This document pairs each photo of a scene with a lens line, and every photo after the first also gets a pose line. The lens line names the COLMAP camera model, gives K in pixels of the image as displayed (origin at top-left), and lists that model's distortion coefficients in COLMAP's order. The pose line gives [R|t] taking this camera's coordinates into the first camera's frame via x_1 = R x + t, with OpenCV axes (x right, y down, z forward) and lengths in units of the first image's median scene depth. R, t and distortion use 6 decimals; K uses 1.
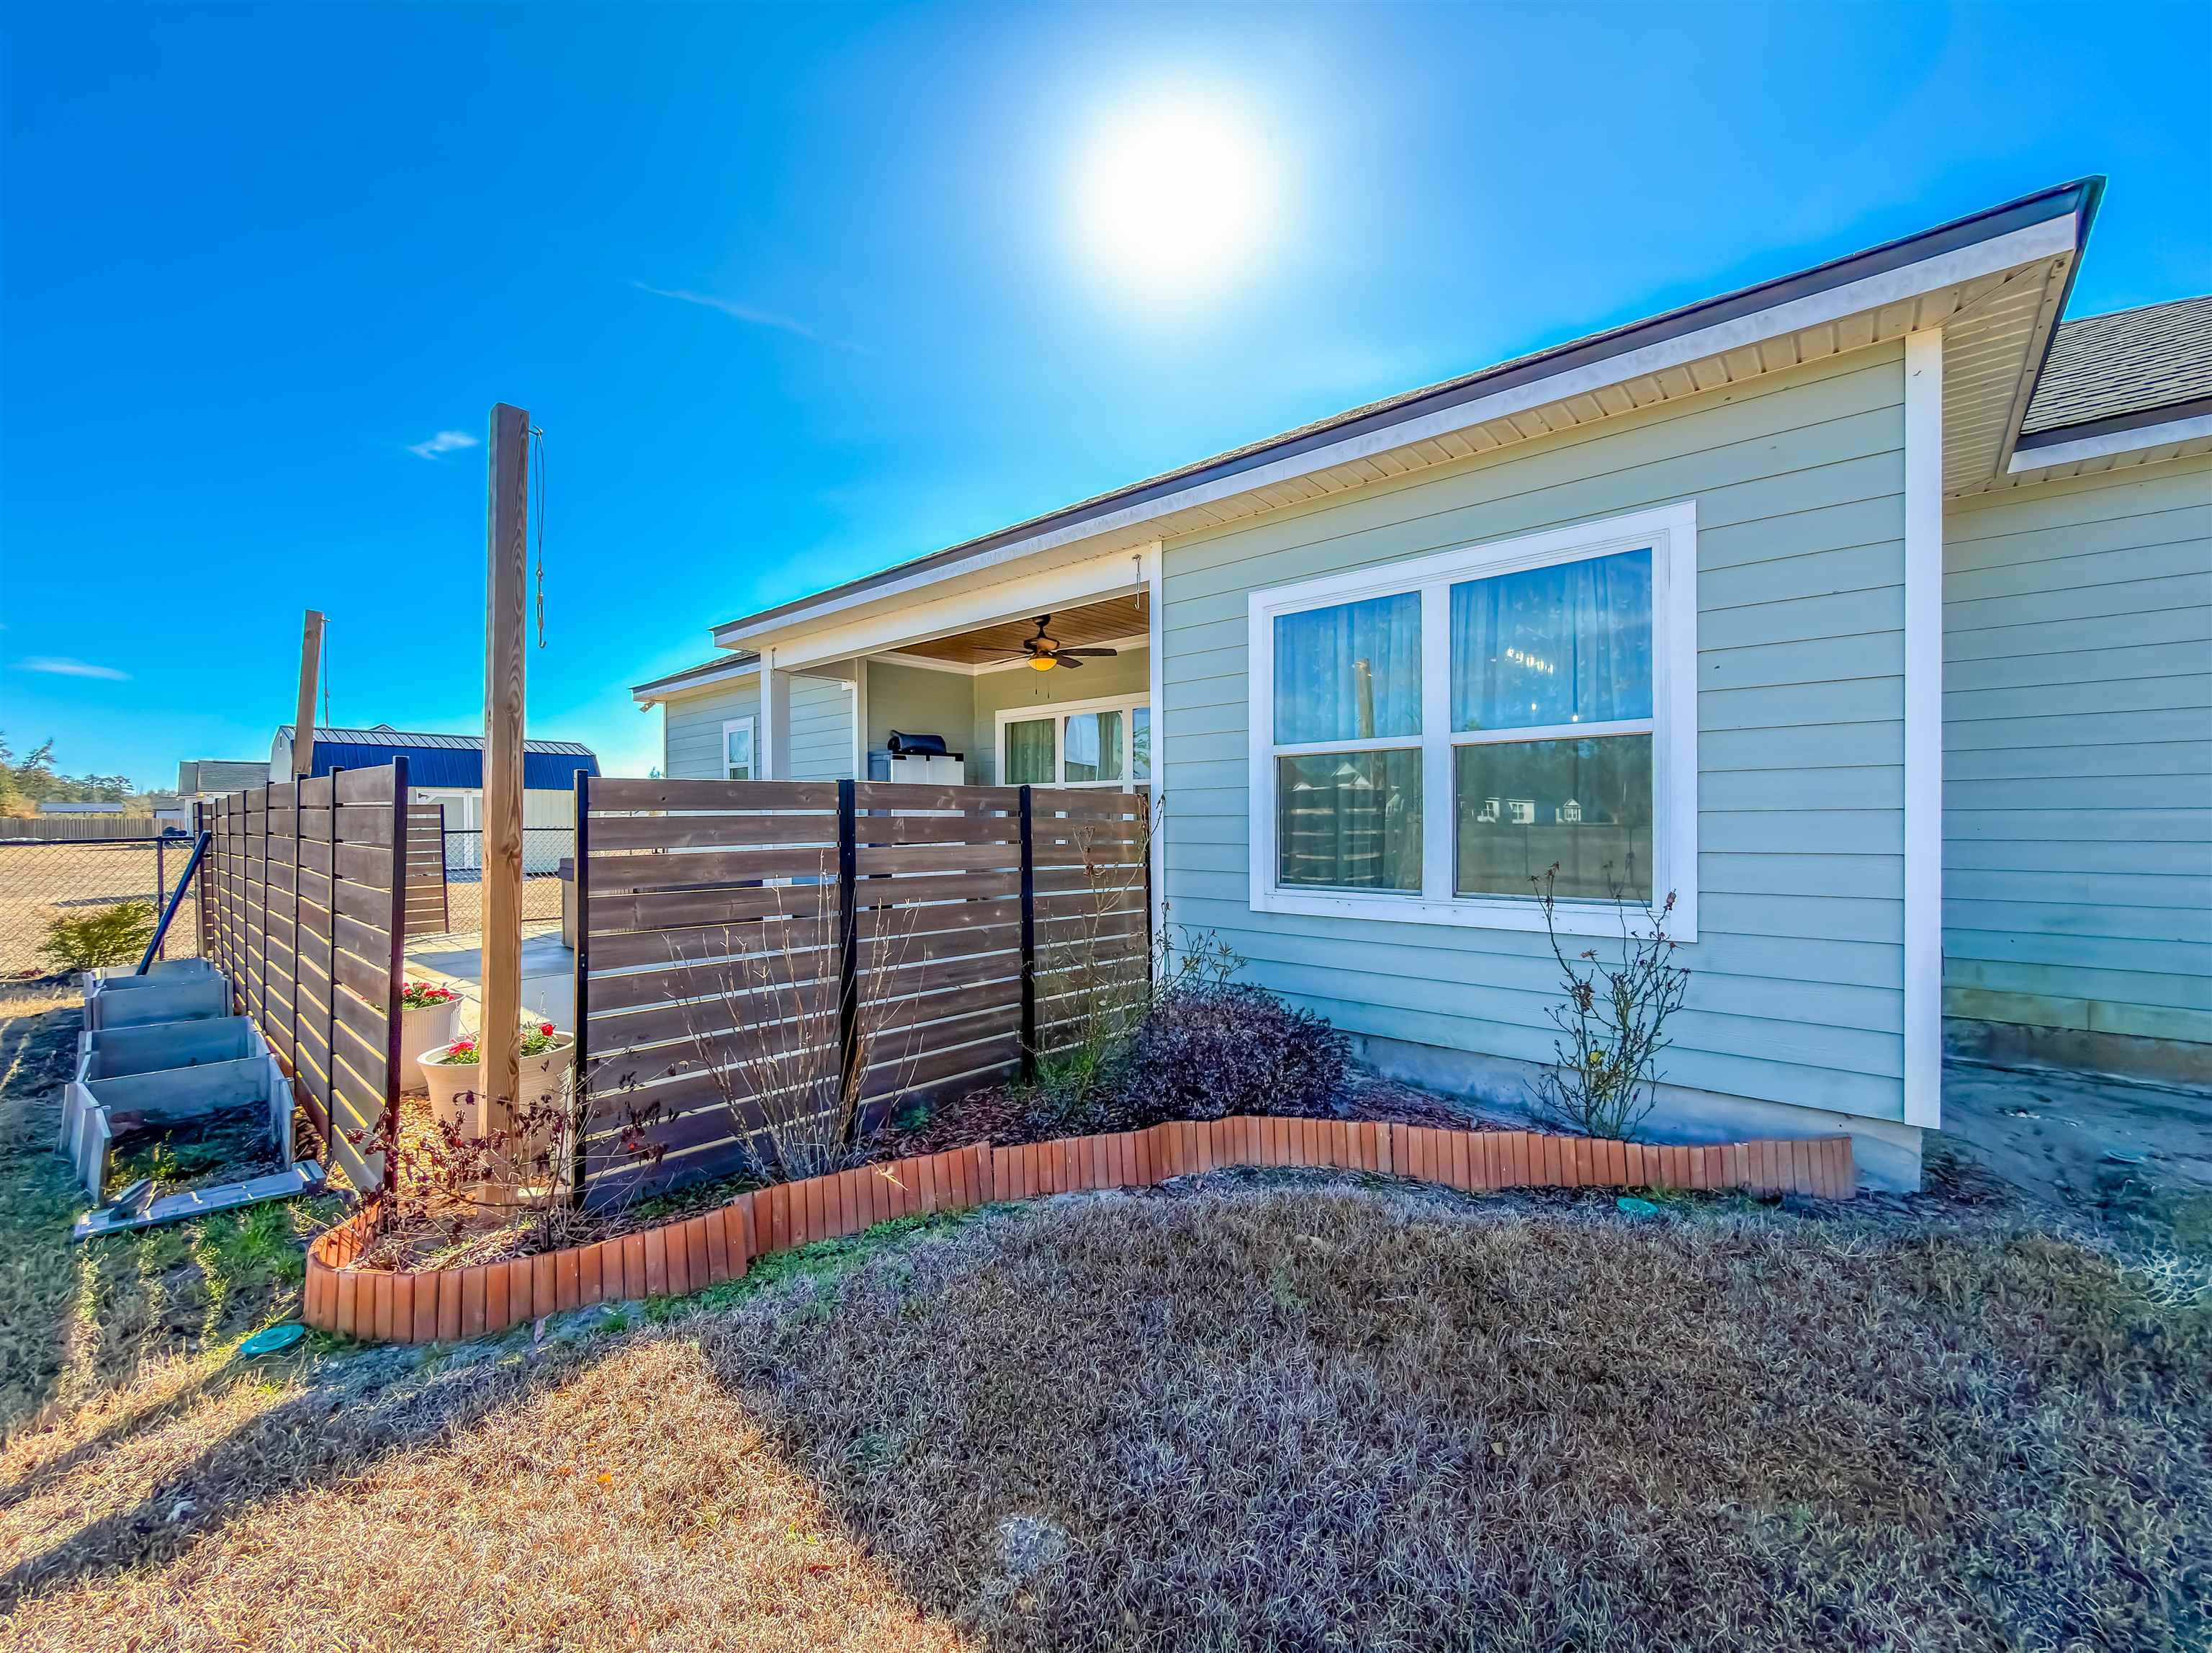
lens RADIAL K [[886.8, 0, 1100.9], [0, 886.8, 813.3], [0, 0, 1]] dist [0.000504, 0.000072]
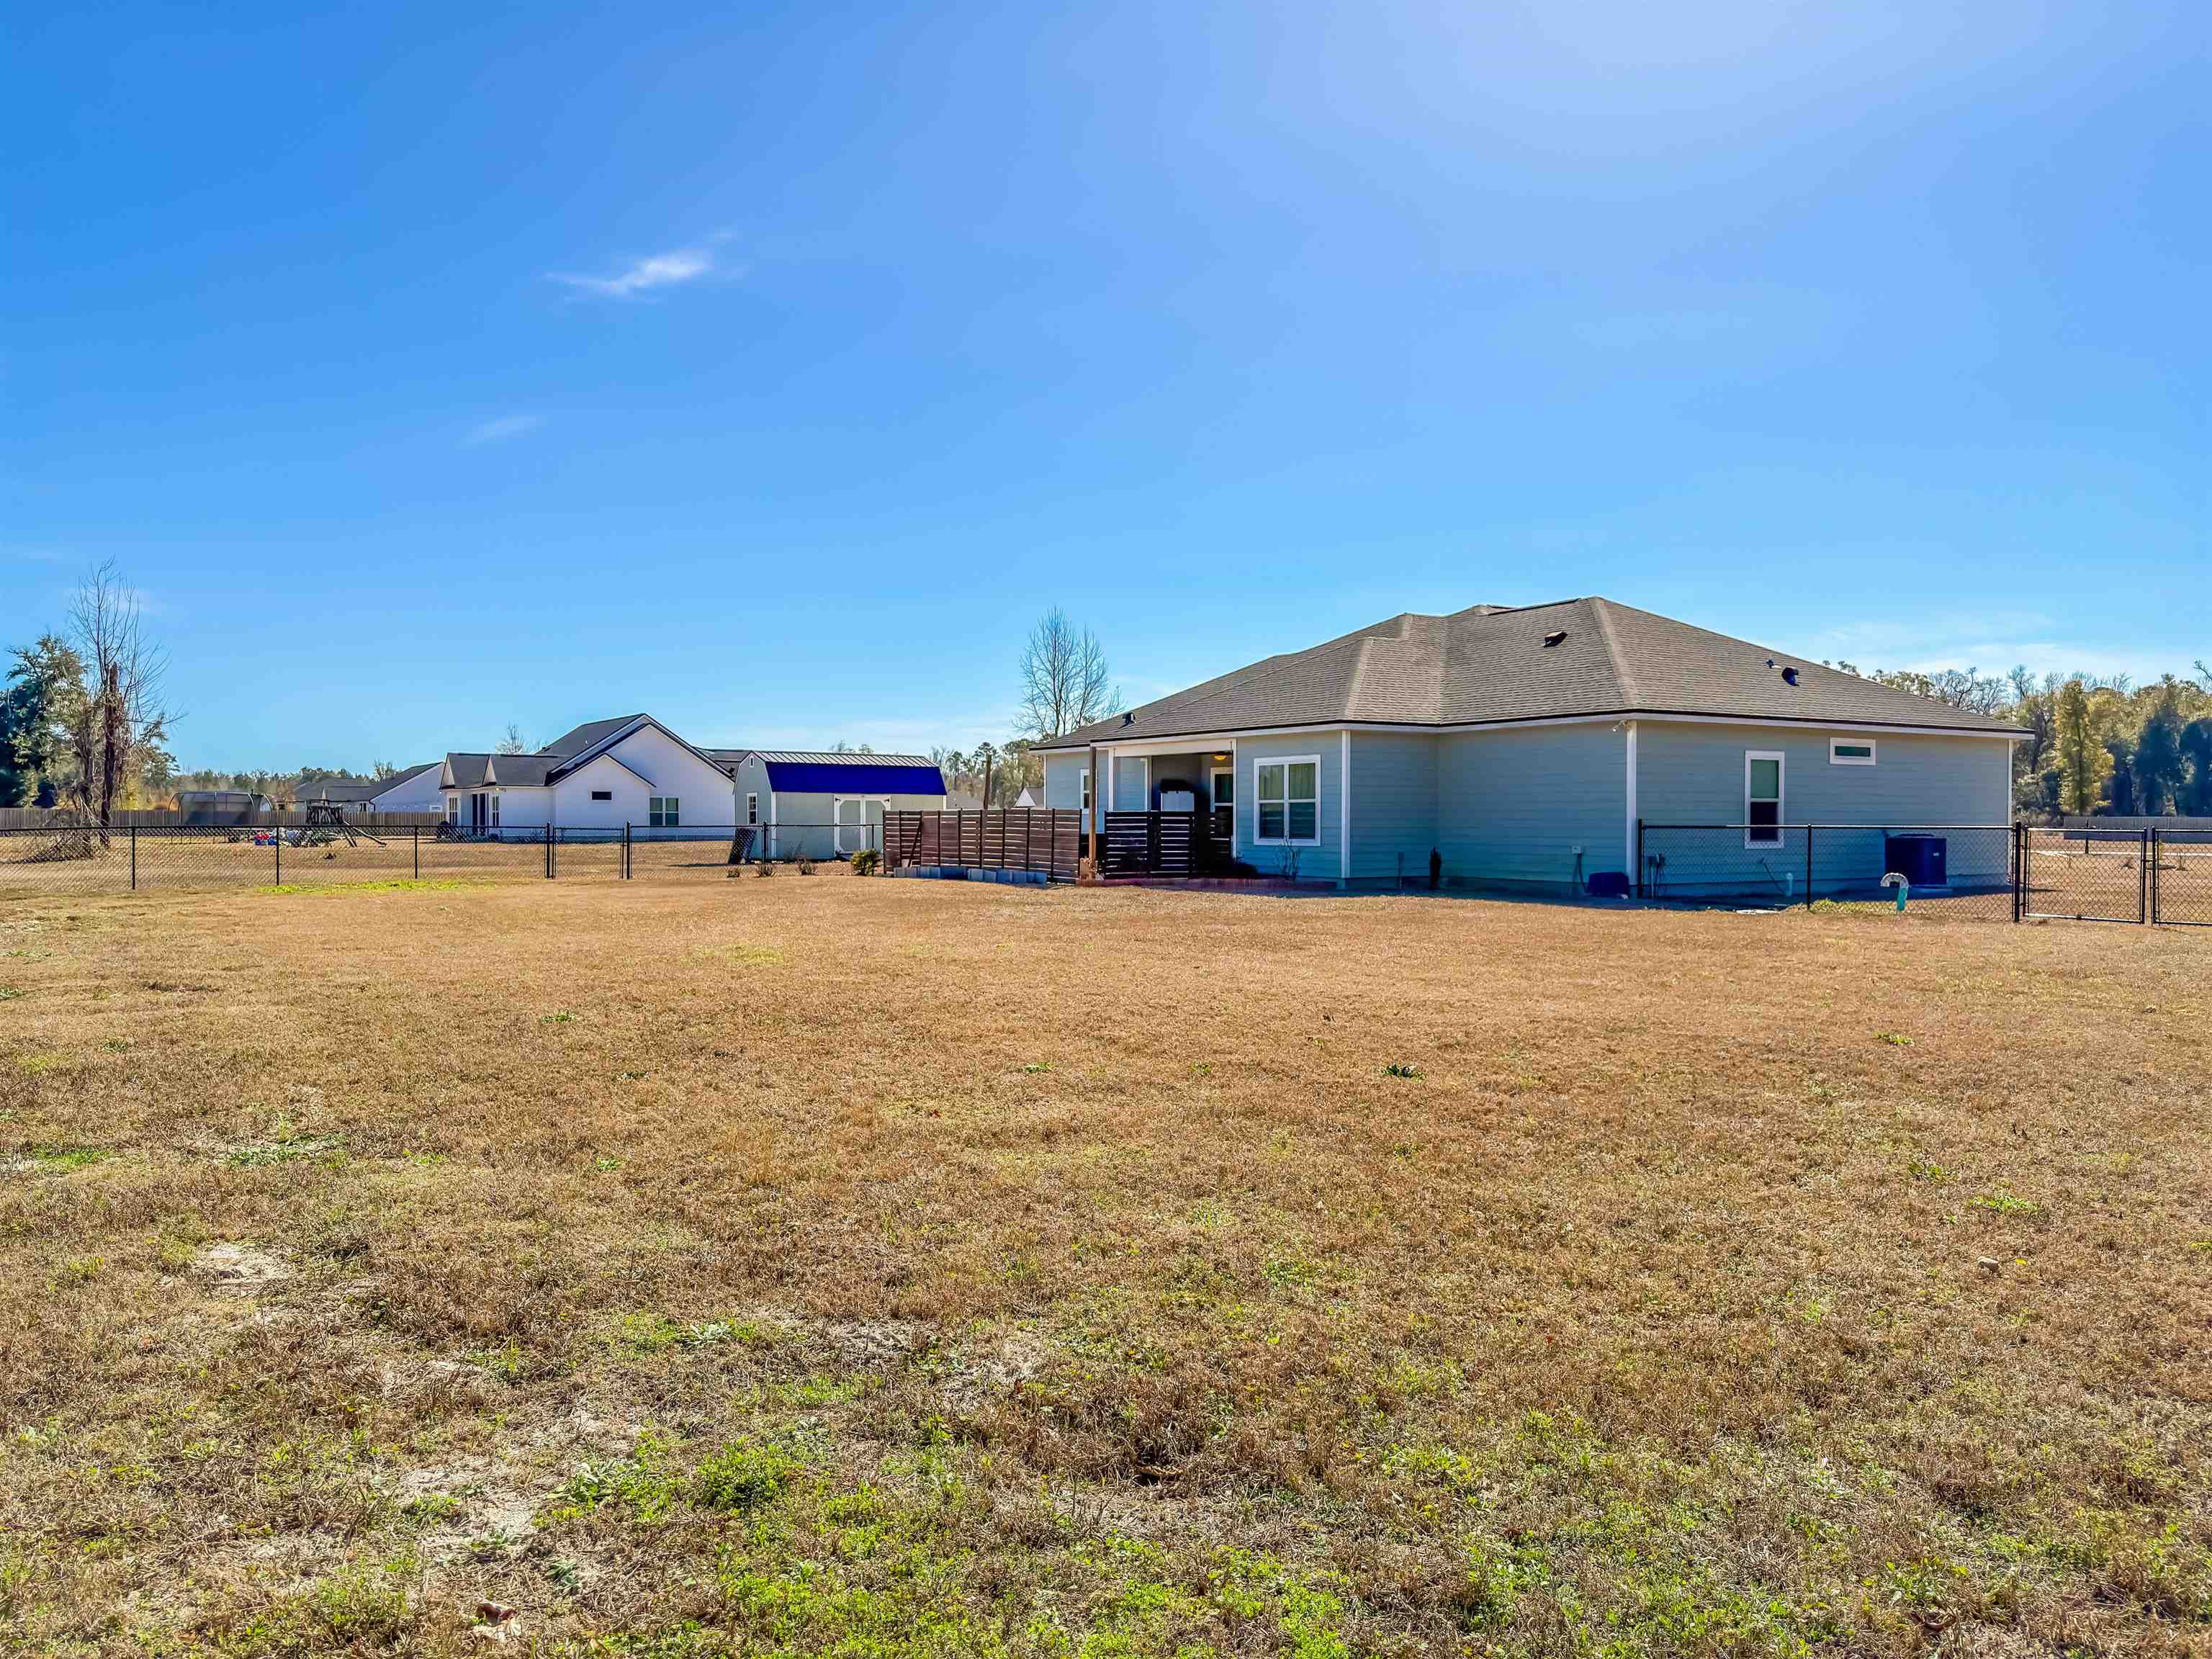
lens RADIAL K [[1529.3, 0, 1095.3], [0, 1529.3, 828.4], [0, 0, 1]] dist [-0.012372, -0.008938]
pose [[0.957874, 0.006580, -0.287112, 1.399885], [-0.002398, 0.999886, 0.014914, -0.053938], [0.287177, -0.013597, 0.957781, -5.433787]]
